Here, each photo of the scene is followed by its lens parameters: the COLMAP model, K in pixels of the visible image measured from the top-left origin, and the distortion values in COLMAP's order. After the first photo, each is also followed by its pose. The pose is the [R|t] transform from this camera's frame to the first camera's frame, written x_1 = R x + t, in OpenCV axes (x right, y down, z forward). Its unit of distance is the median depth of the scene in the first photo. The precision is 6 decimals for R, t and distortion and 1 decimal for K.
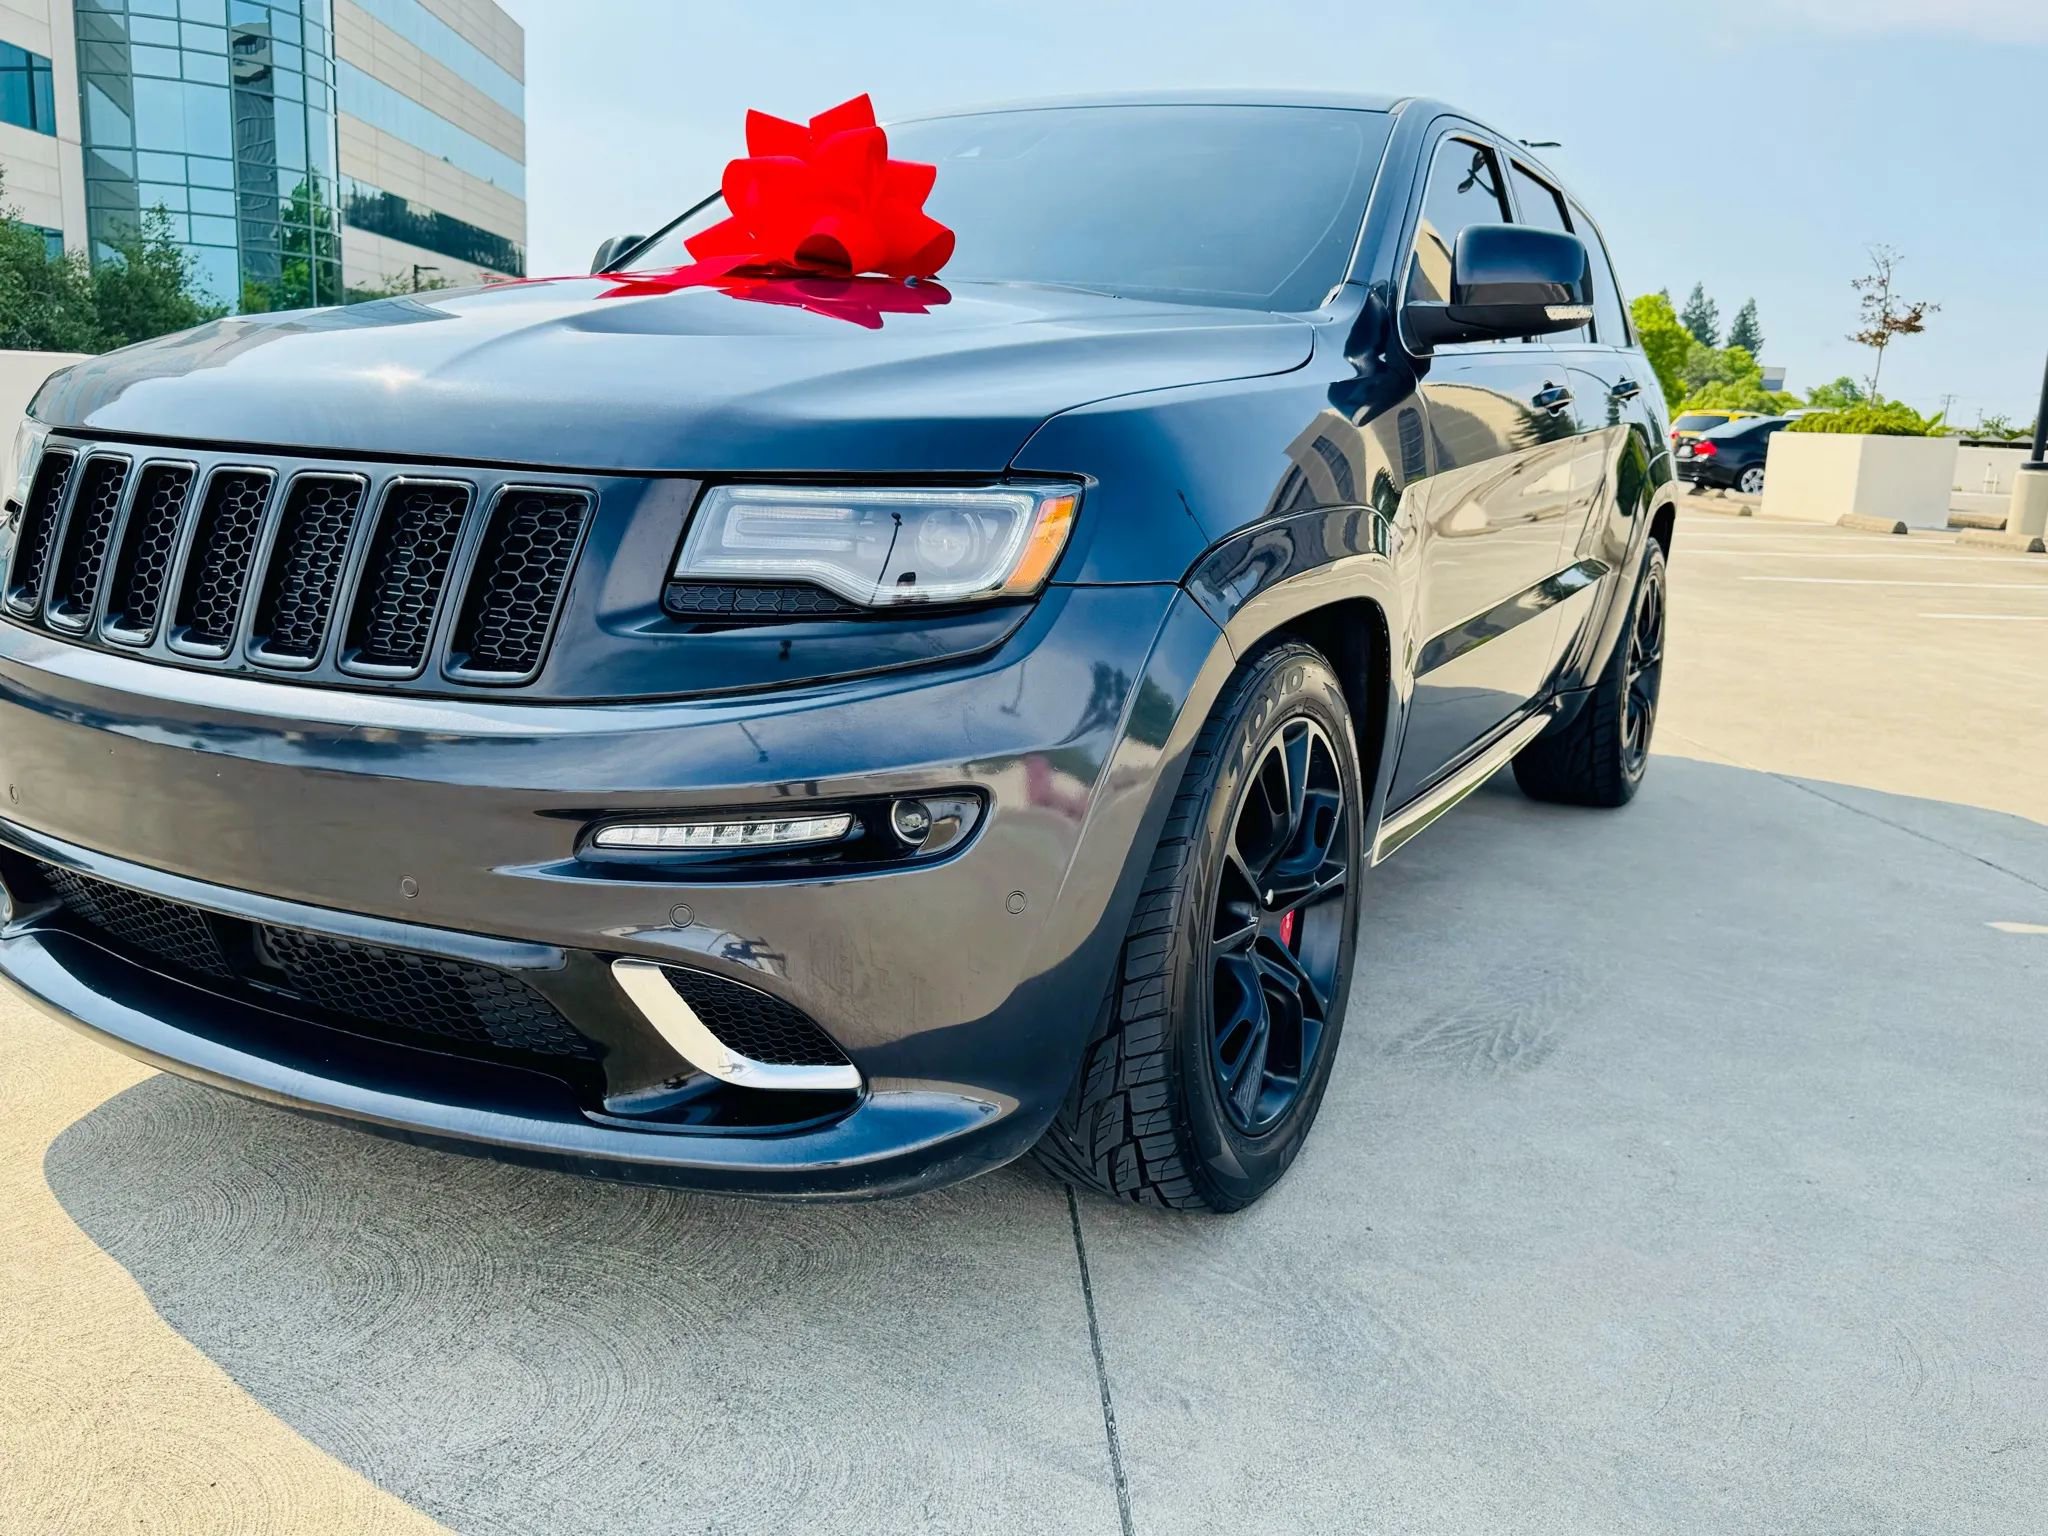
lens RADIAL K [[1694.7, 0, 1022.3], [0, 1694.7, 763.2], [0, 0, 1]] dist [0.049041, -0.103827]
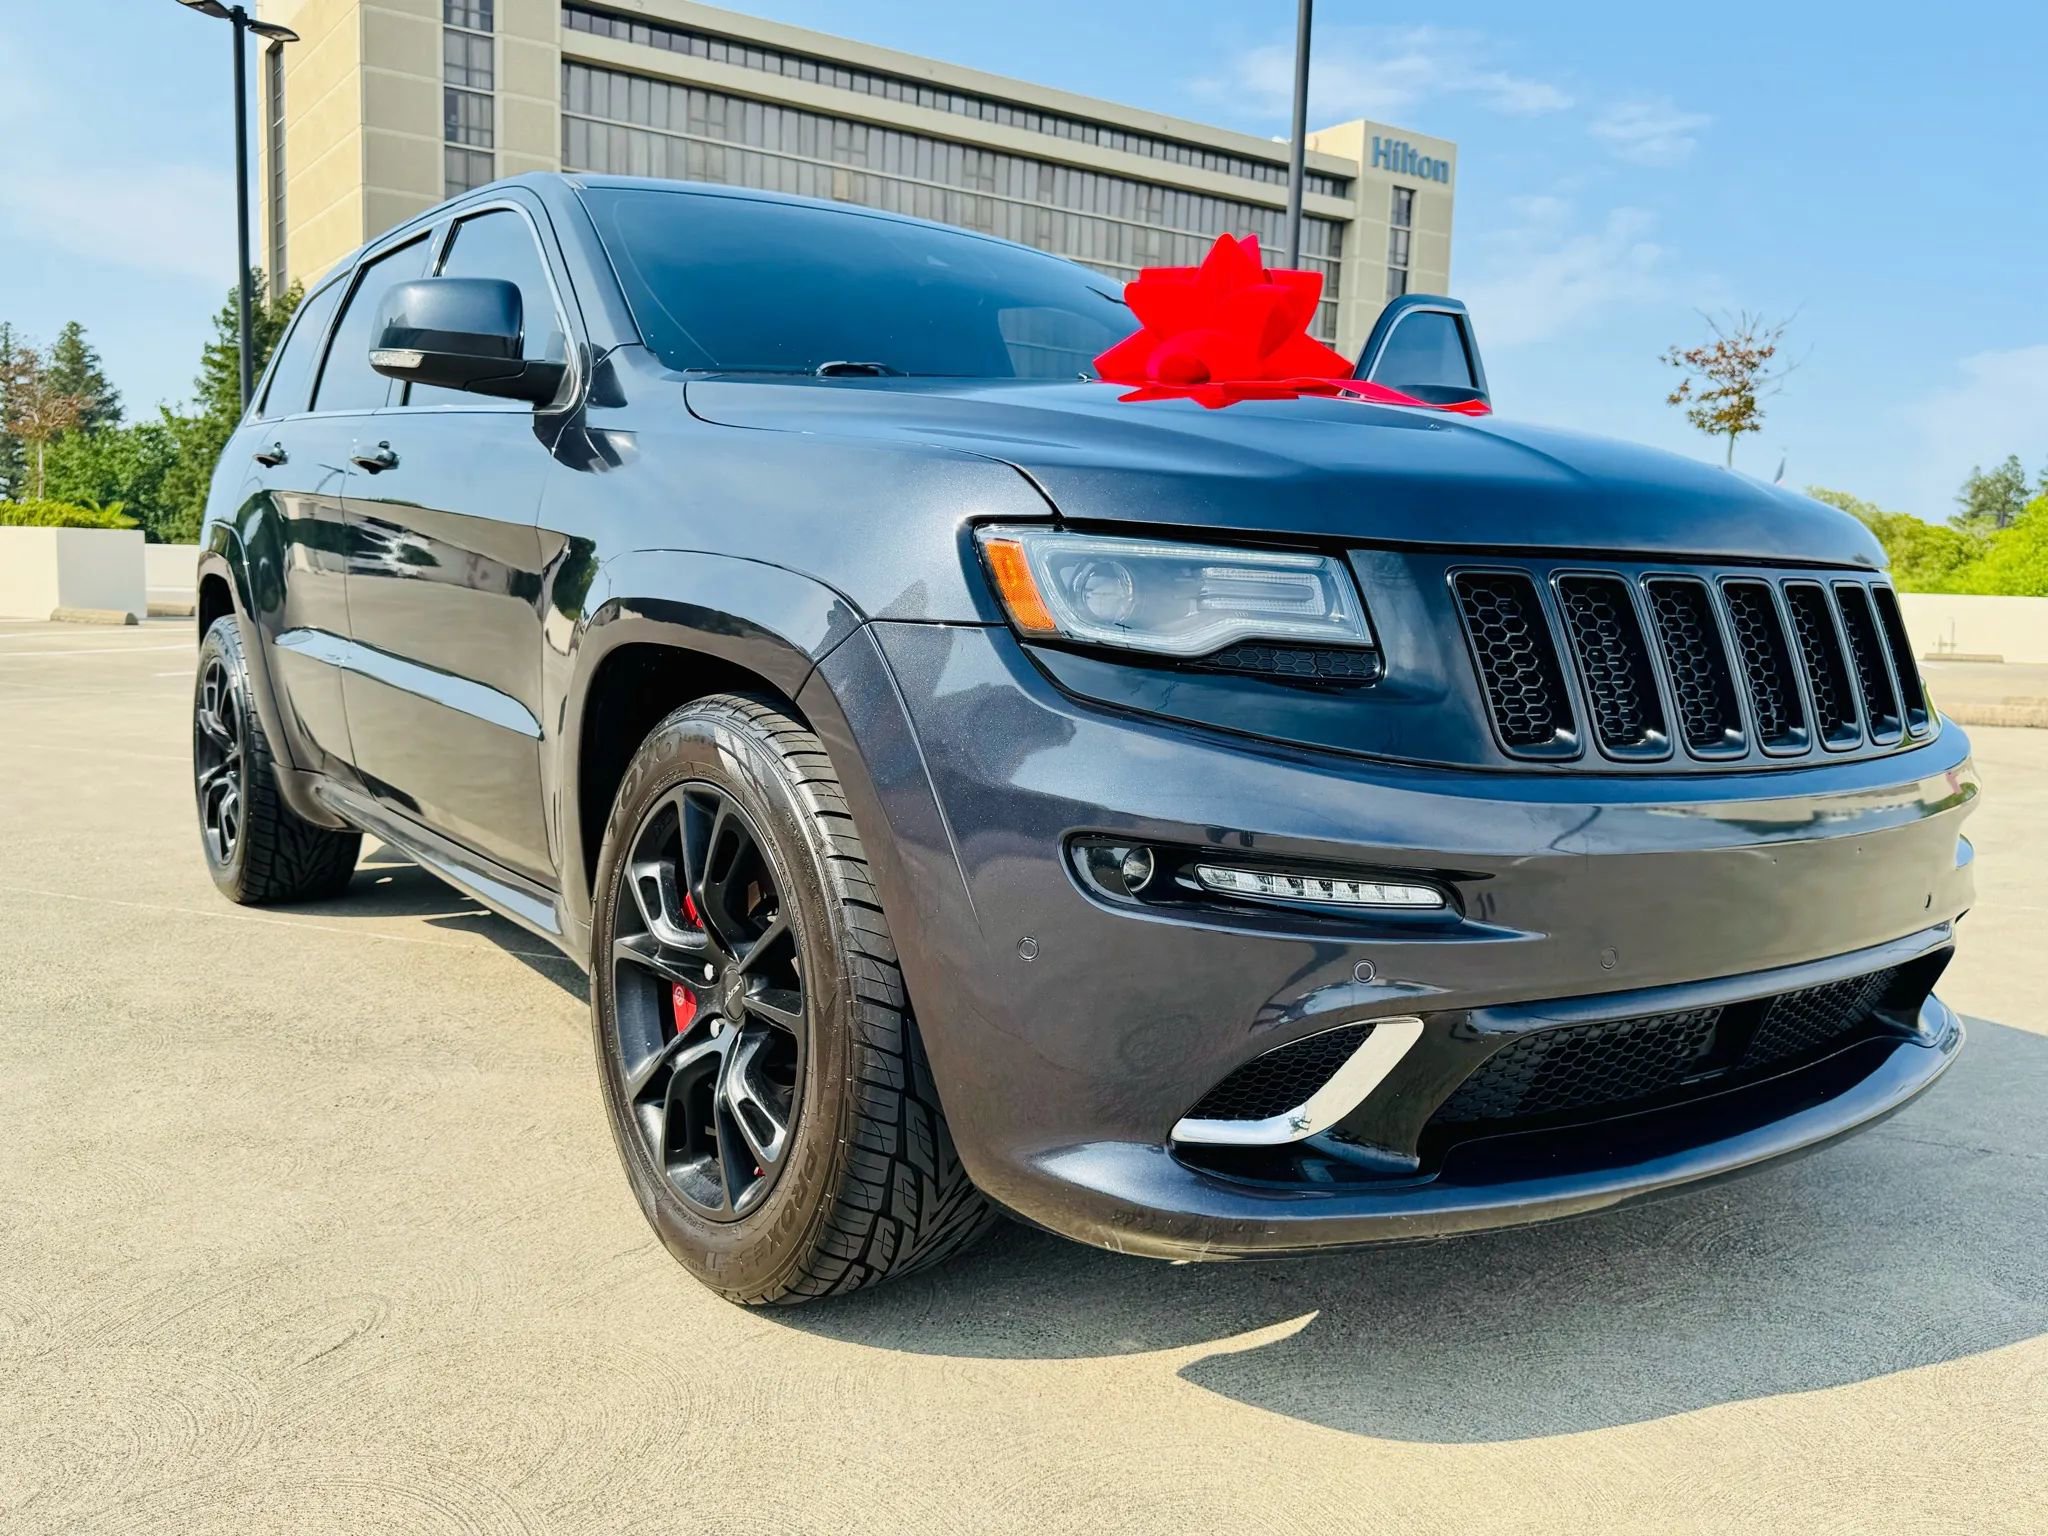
lens RADIAL K [[1694.7, 0, 1022.3], [0, 1694.7, 763.2], [0, 0, 1]] dist [0.049041, -0.103827]
pose [[0.419408, -0.126400, 0.898955, -0.180577], [0.171224, 0.983500, 0.058403, -0.022961], [-0.891504, 0.129428, 0.434130, 0.103792]]
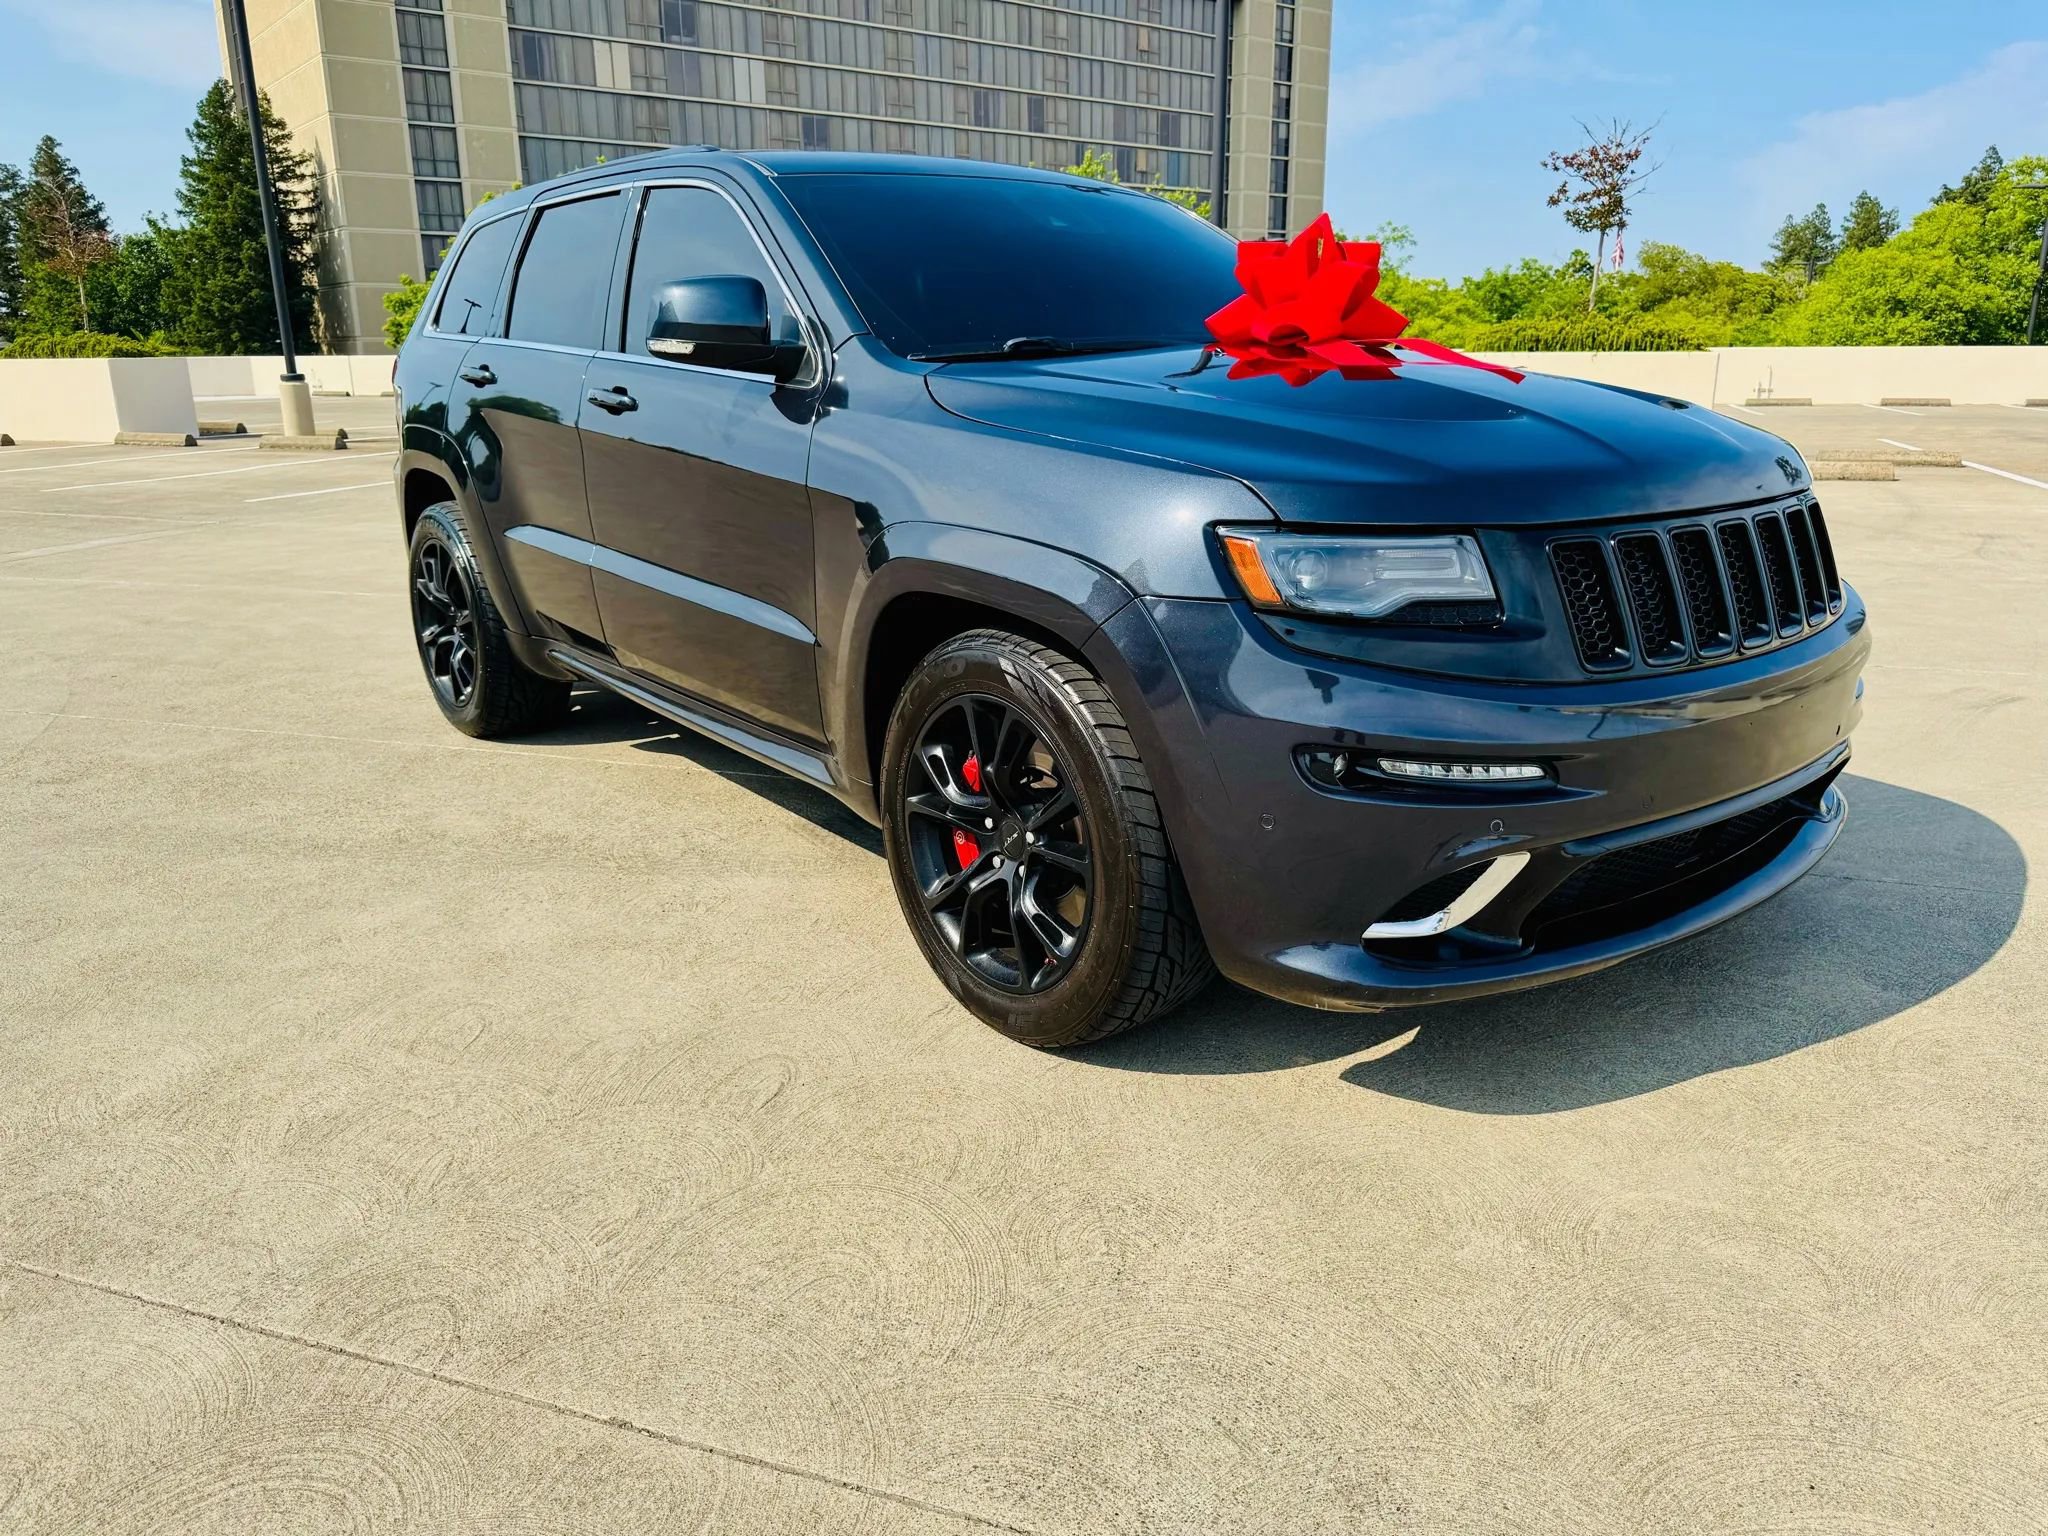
lens RADIAL K [[1481.1, 0, 1034.2], [0, 1481.1, 770.9], [0, 0, 1]] dist [0.003340, -0.008384]
pose [[0.363302, -0.301520, 0.881532, -0.213221], [0.210350, 0.948297, 0.237665, -0.046217], [-0.907615, 0.099086, 0.407943, 0.114042]]
